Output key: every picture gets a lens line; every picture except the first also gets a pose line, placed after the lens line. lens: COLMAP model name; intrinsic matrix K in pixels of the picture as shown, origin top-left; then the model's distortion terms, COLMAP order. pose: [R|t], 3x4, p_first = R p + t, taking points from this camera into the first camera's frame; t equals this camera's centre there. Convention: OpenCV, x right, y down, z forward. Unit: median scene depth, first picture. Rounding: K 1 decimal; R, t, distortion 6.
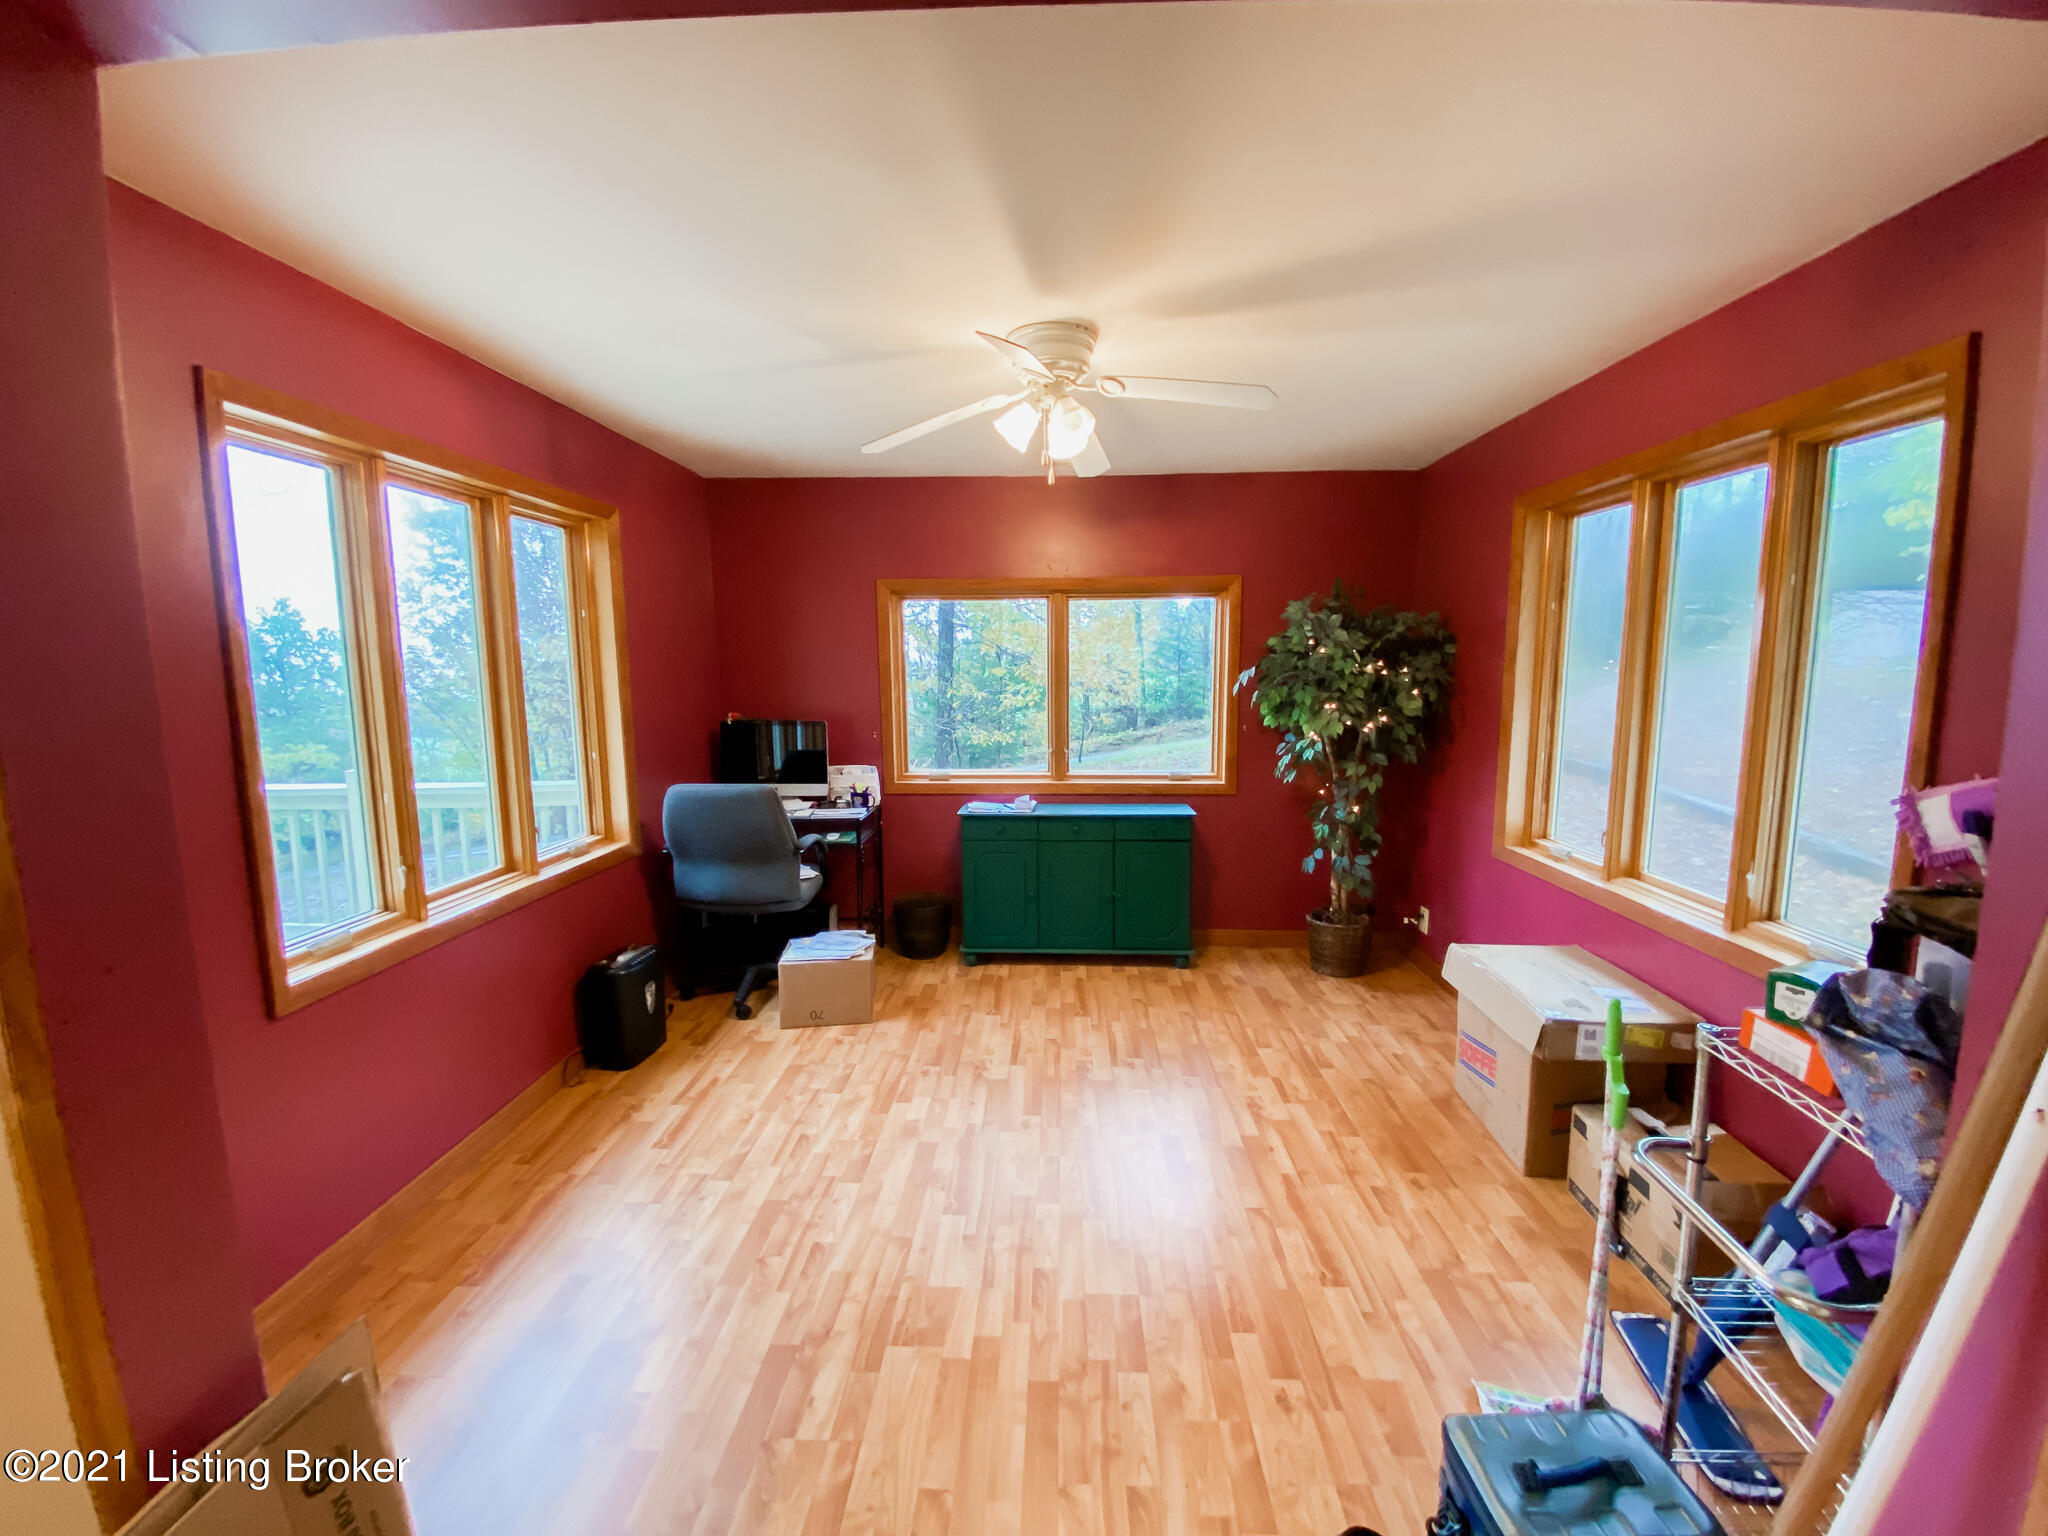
lens RADIAL K [[837.5, 0, 1031.8], [0, 837.5, 781.3], [0, 0, 1]] dist [0.012663, -0.017351]
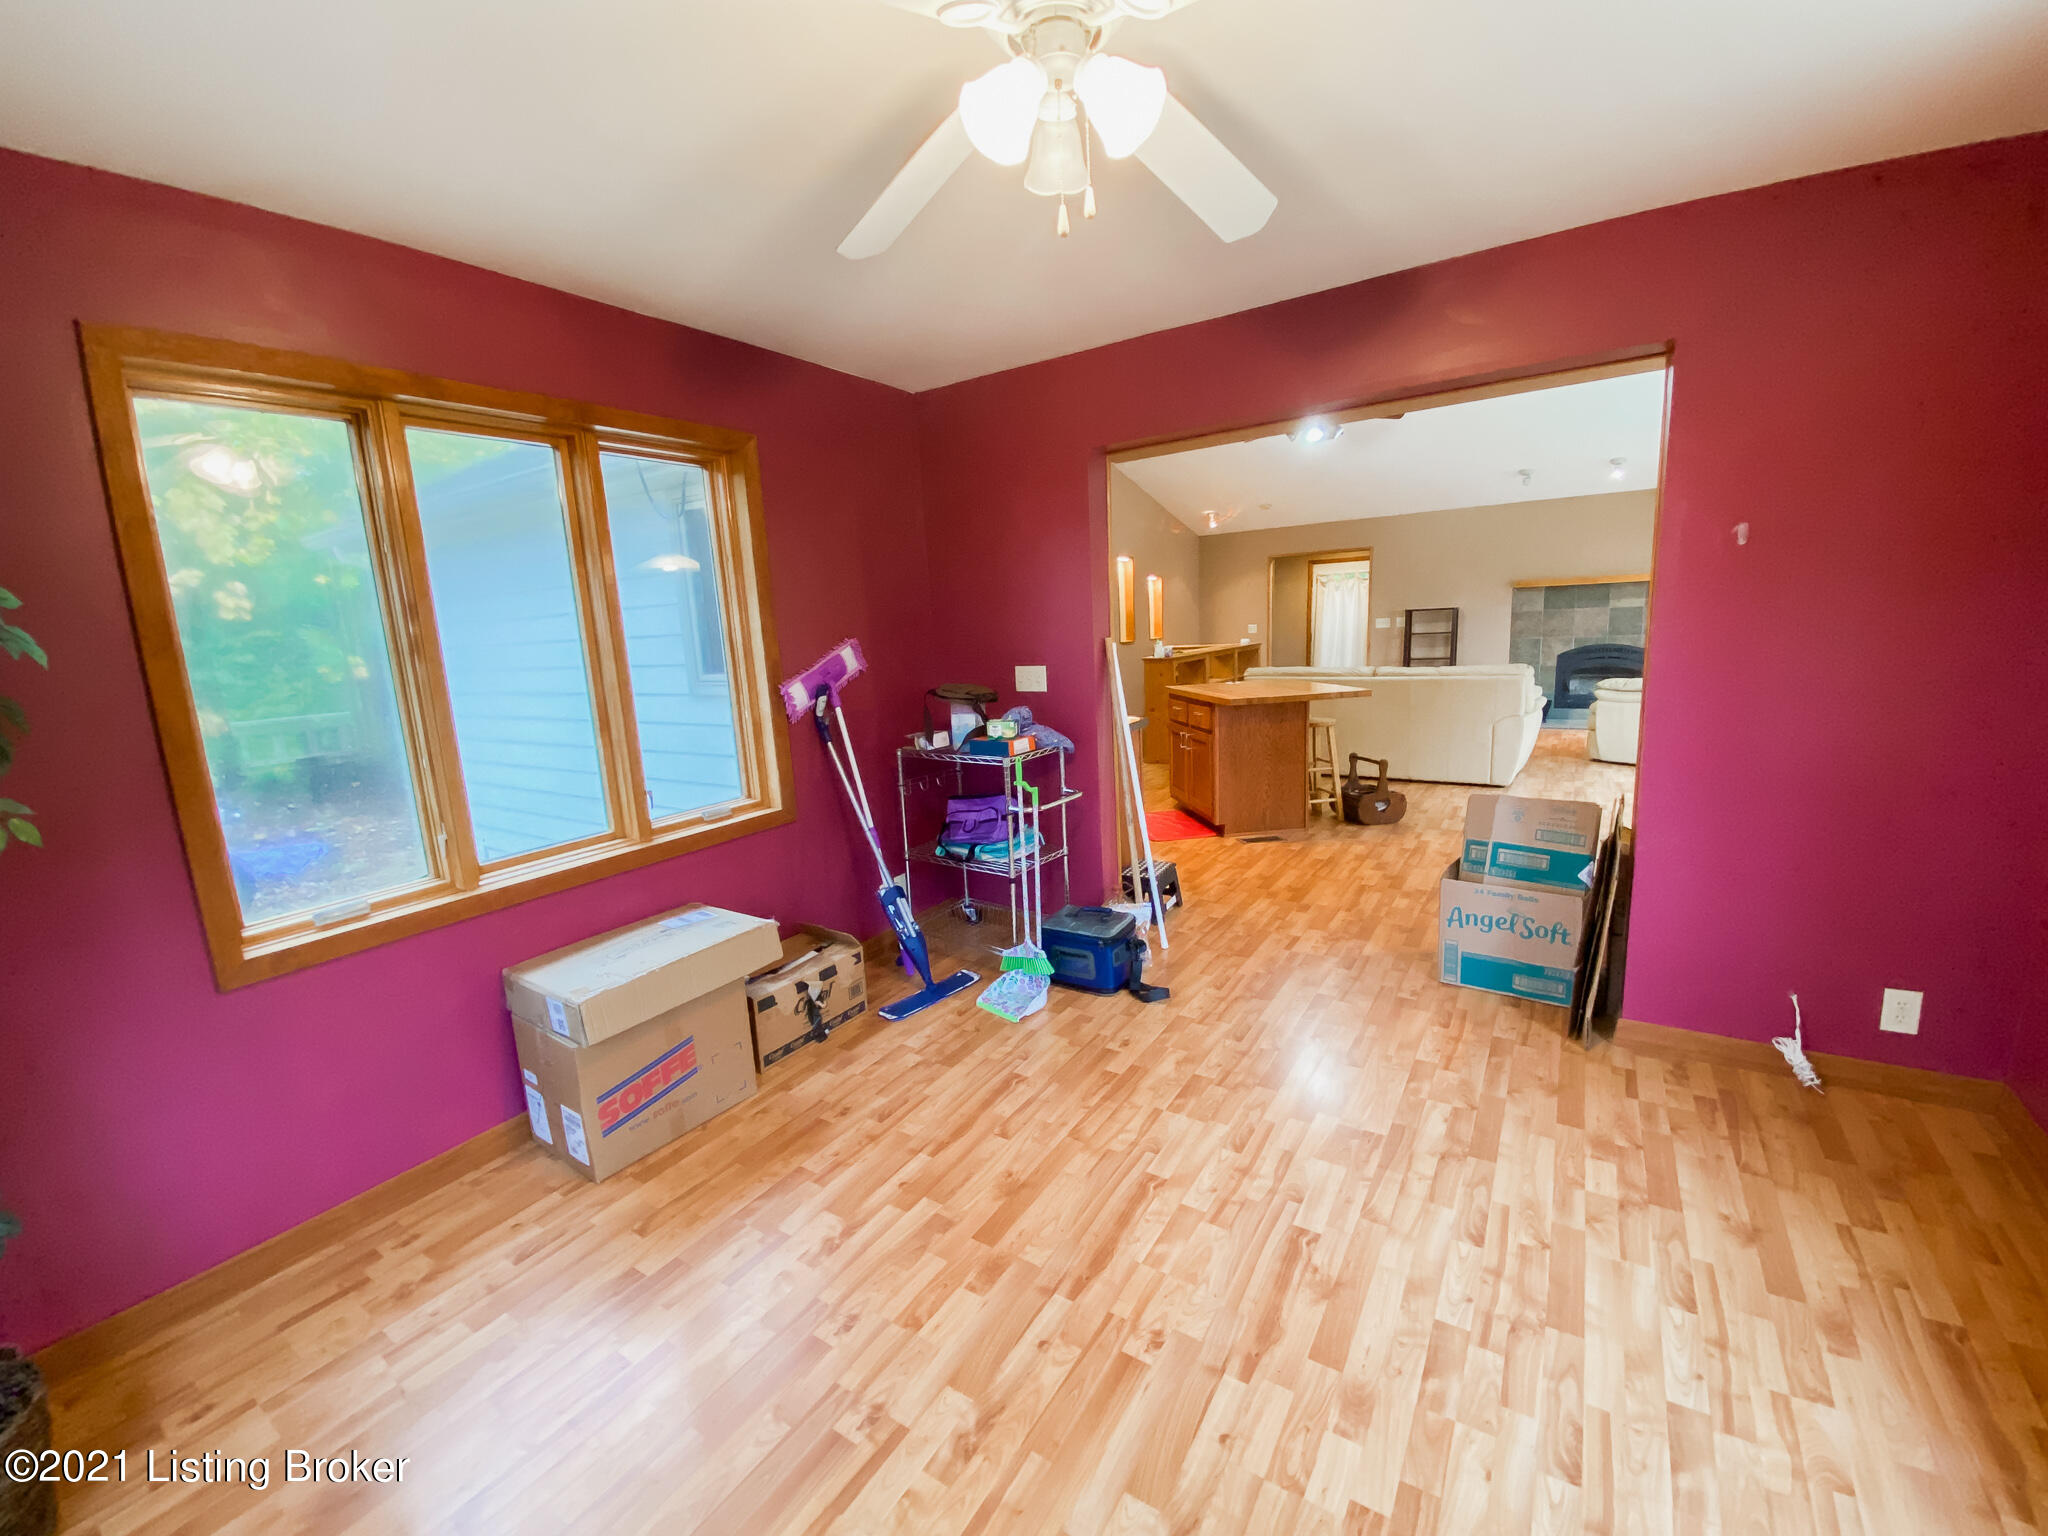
lens RADIAL K [[837.5, 0, 1031.8], [0, 837.5, 781.3], [0, 0, 1]] dist [0.012663, -0.017351]
pose [[-0.860161, -0.045271, 0.508010, -0.214057], [0.131310, 0.942818, 0.306354, -0.165674], [-0.492830, 0.330220, -0.805030, 1.354460]]
